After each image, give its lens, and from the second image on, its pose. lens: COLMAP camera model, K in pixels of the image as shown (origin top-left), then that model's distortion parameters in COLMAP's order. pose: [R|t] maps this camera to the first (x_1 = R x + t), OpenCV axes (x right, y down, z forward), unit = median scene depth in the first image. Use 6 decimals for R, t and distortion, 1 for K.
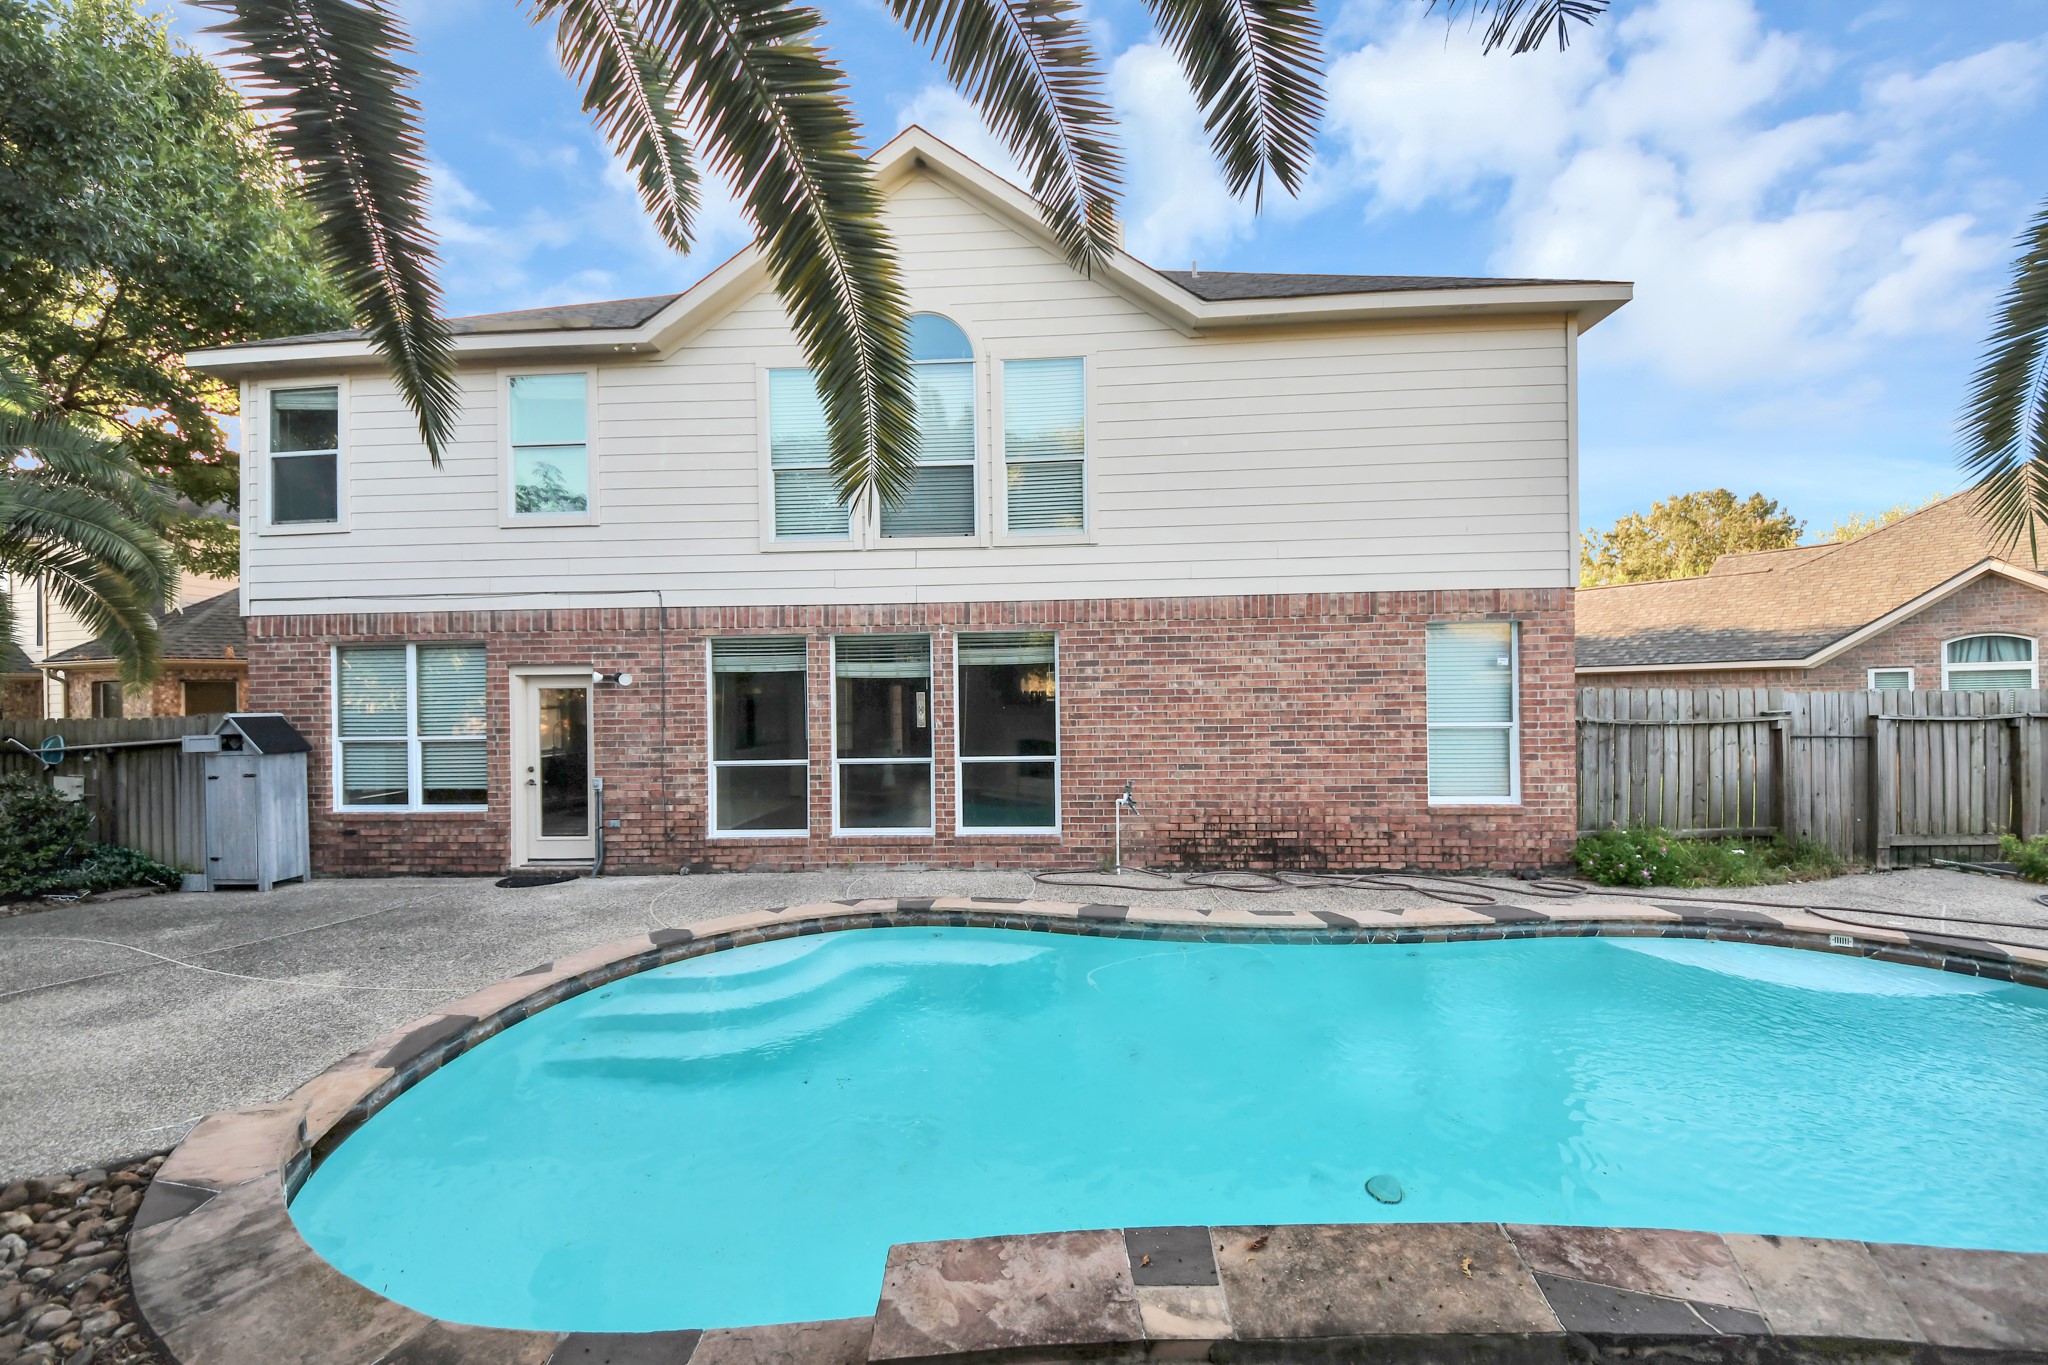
lens RADIAL K [[726.7, 0, 1018.5], [0, 726.7, 698.1], [0, 0, 1]] dist [0.026085, -0.016583]
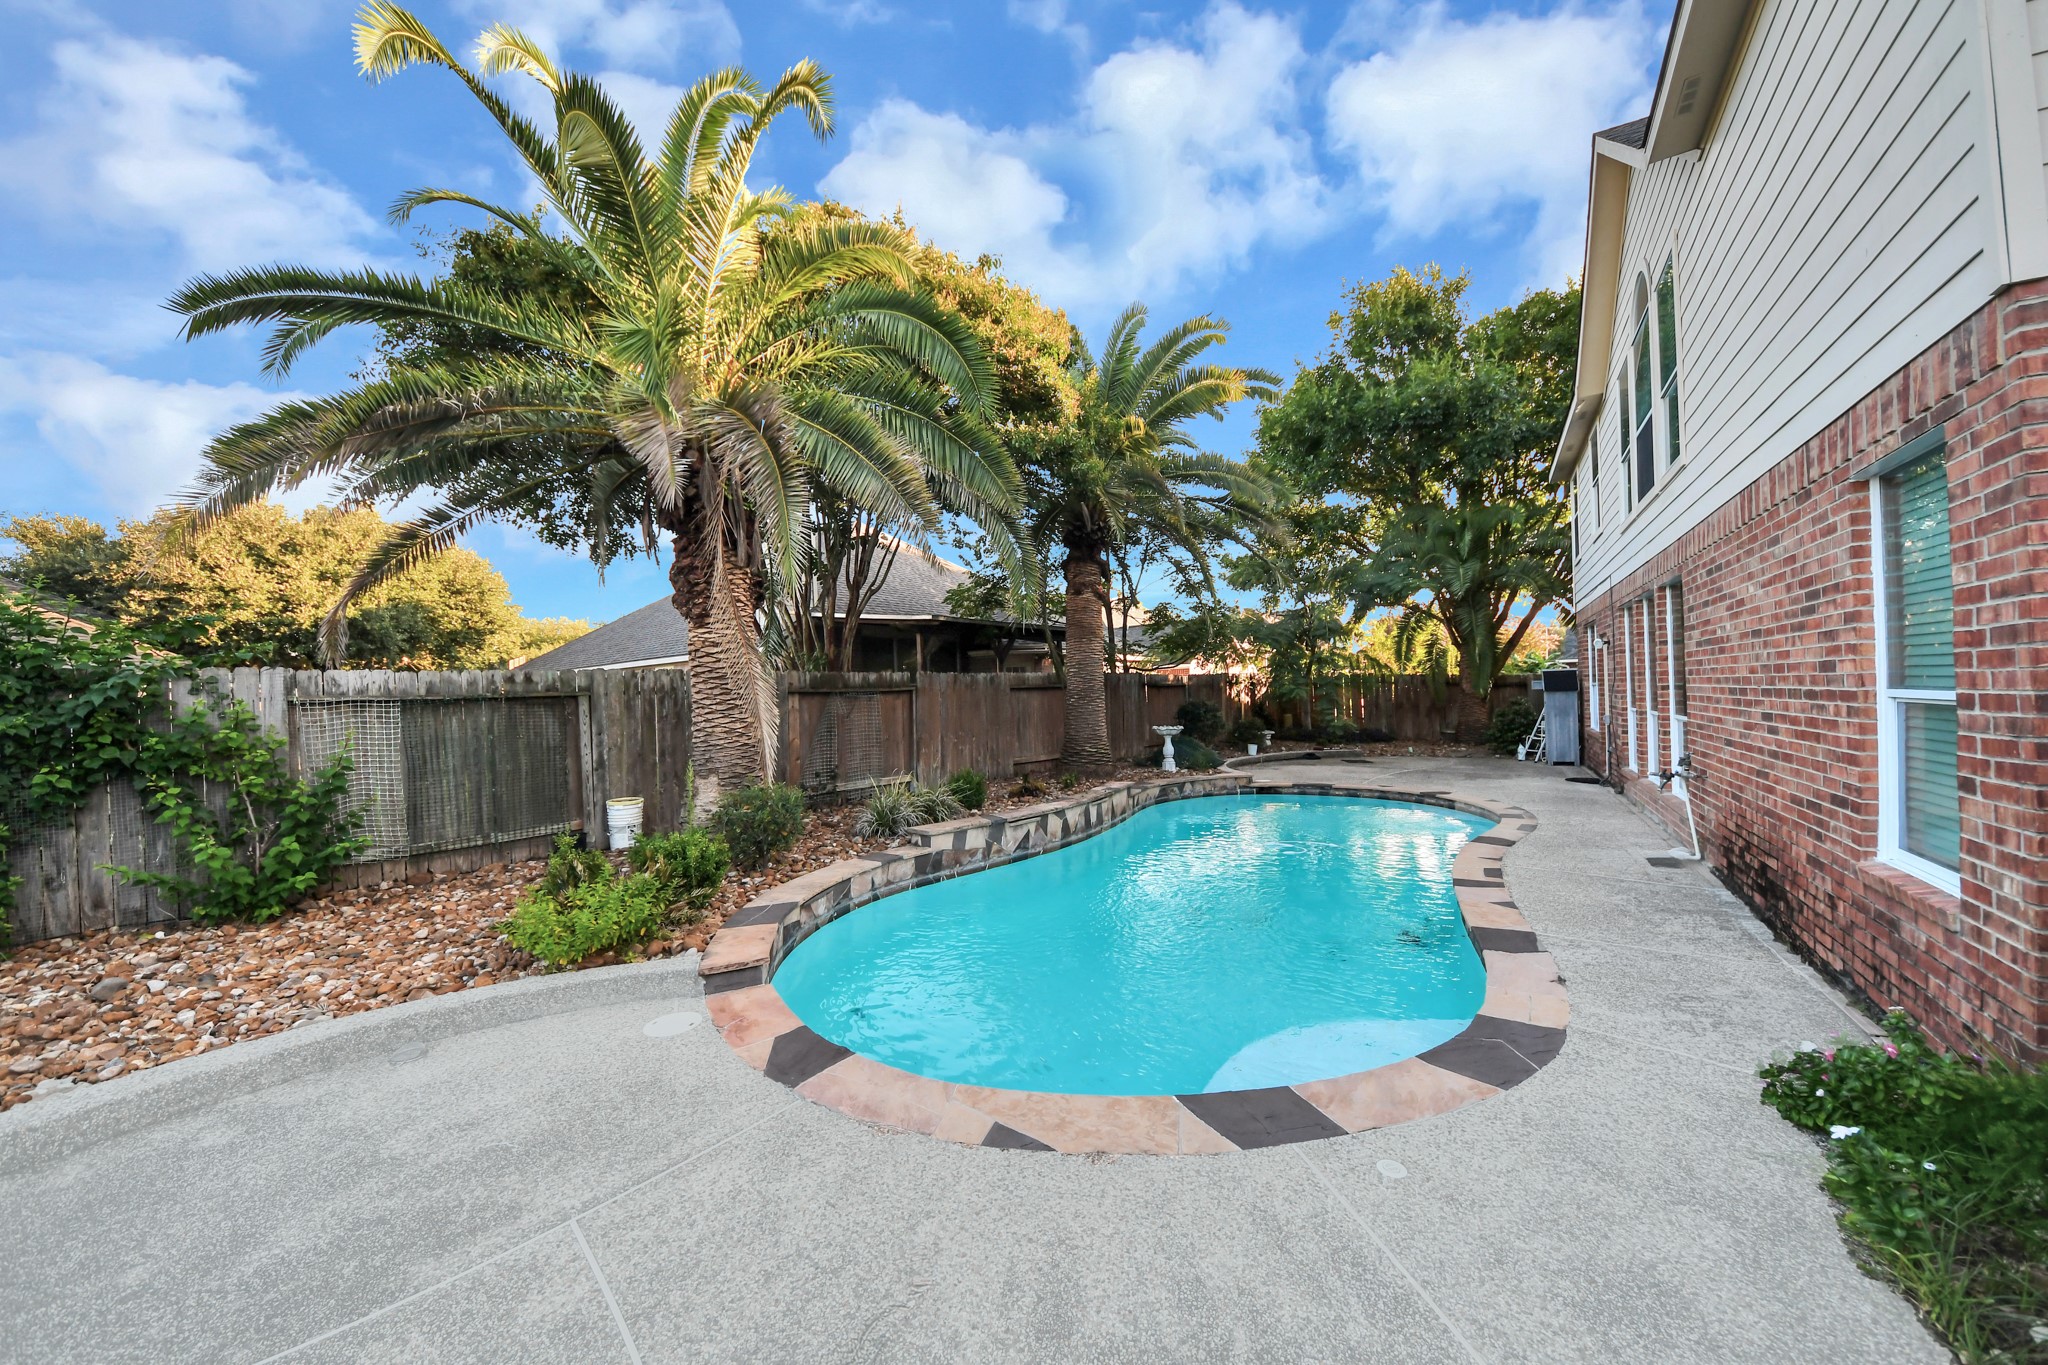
lens RADIAL K [[726.7, 0, 1018.5], [0, 726.7, 698.1], [0, 0, 1]] dist [0.026085, -0.016583]
pose [[-0.495727, 0.033066, -0.867849, 1.238089], [0.039918, 0.999086, 0.015265, 0.010648], [0.867560, -0.027075, -0.496594, 0.753041]]
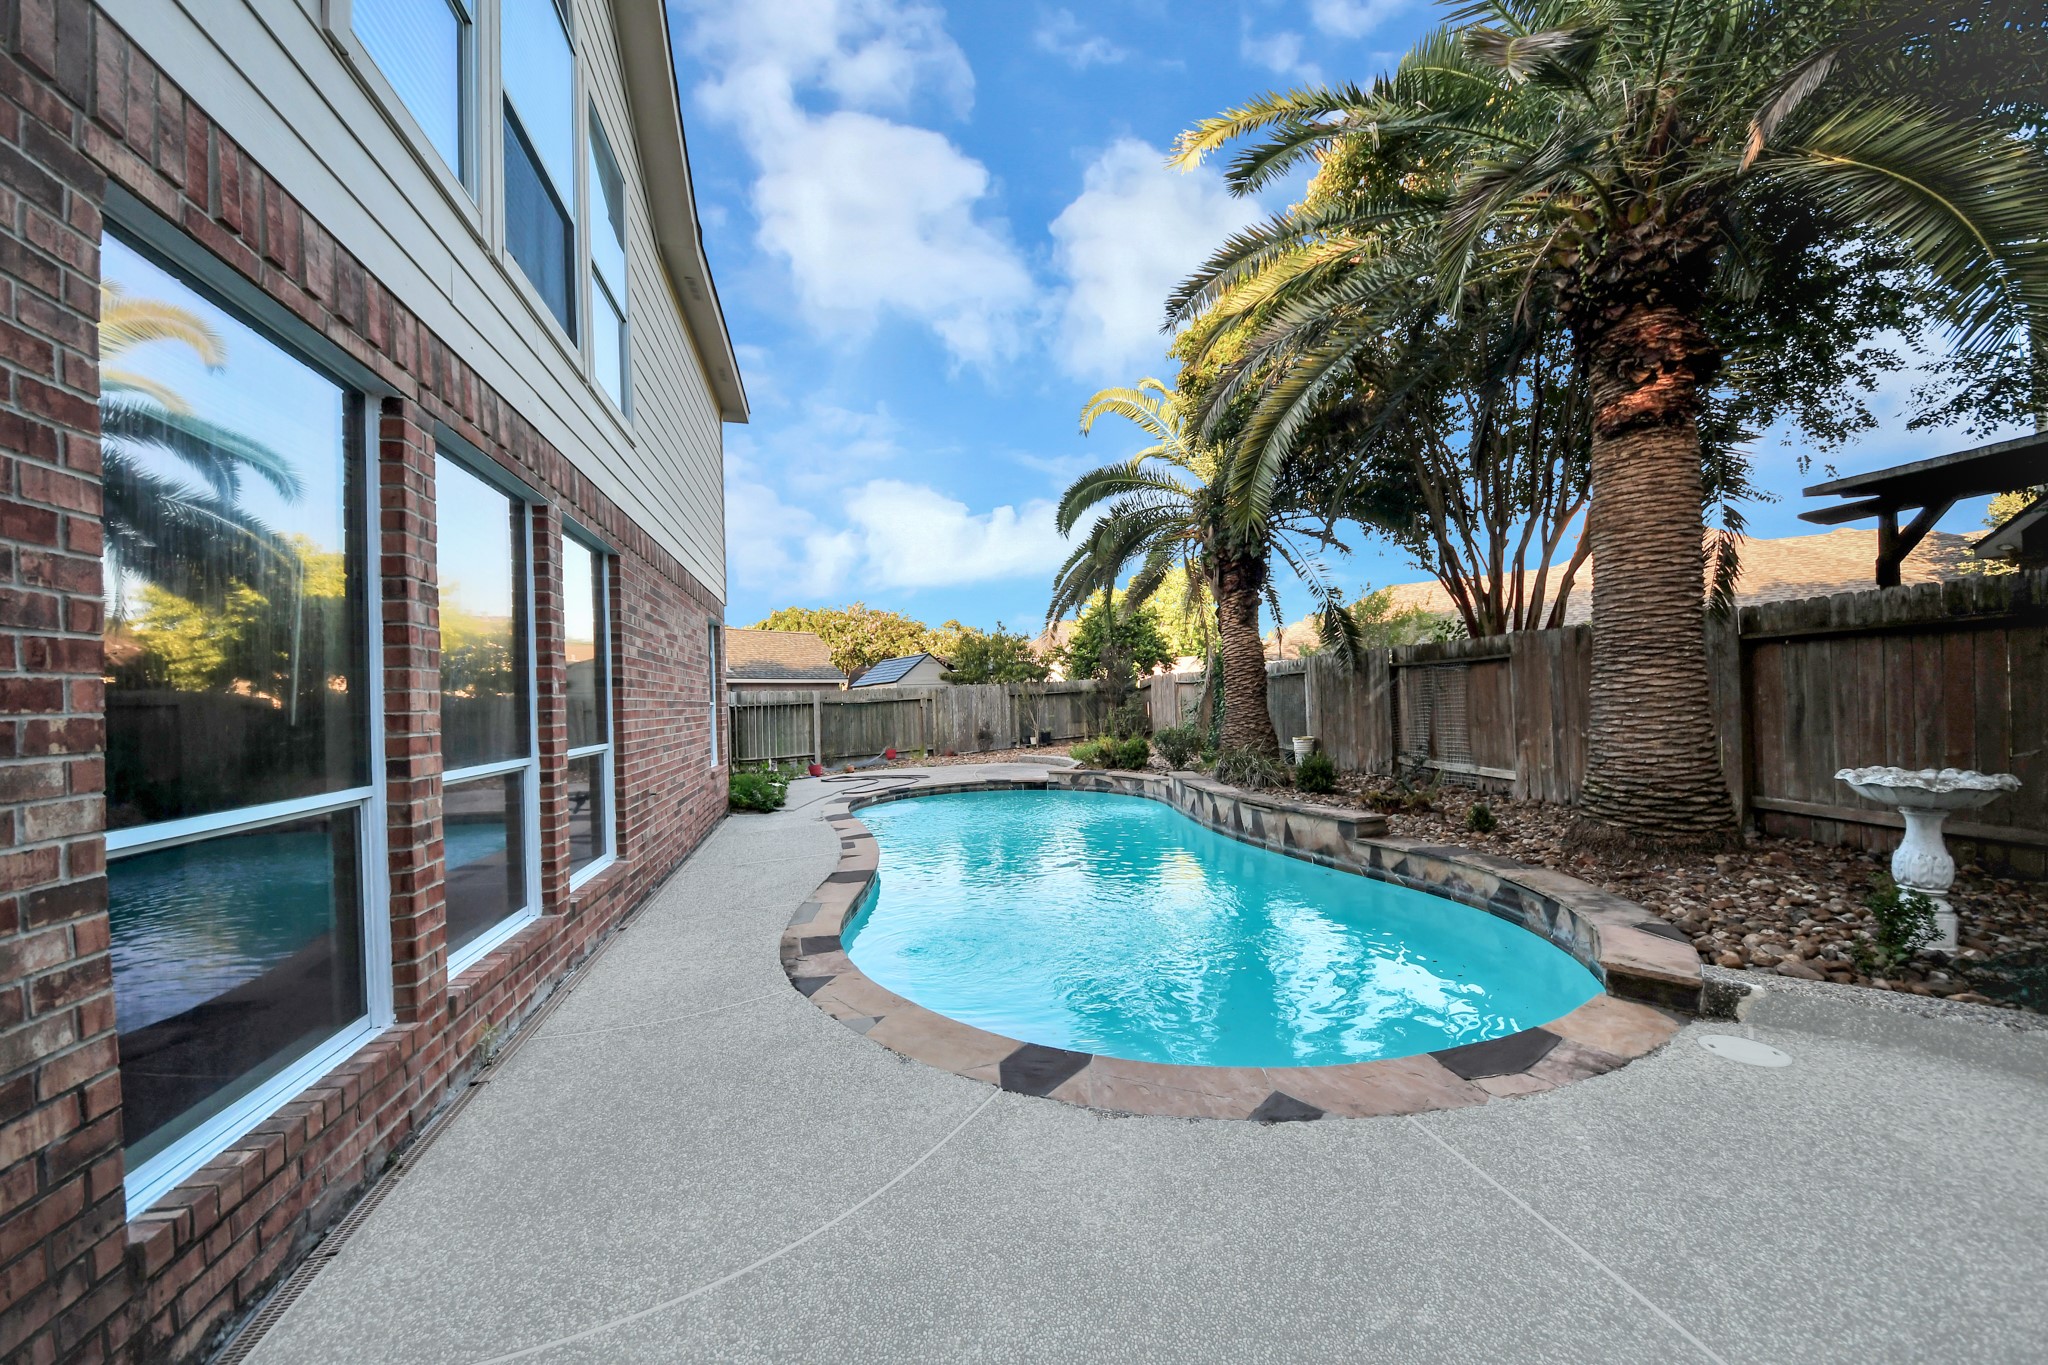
lens RADIAL K [[726.7, 0, 1018.5], [0, 726.7, 698.1], [0, 0, 1]] dist [0.026085, -0.016583]
pose [[-0.310465, 0.022572, 0.950317, -0.714749], [0.029735, 0.999459, -0.014025, 0.060781], [-0.950119, 0.023903, -0.310969, 0.880534]]
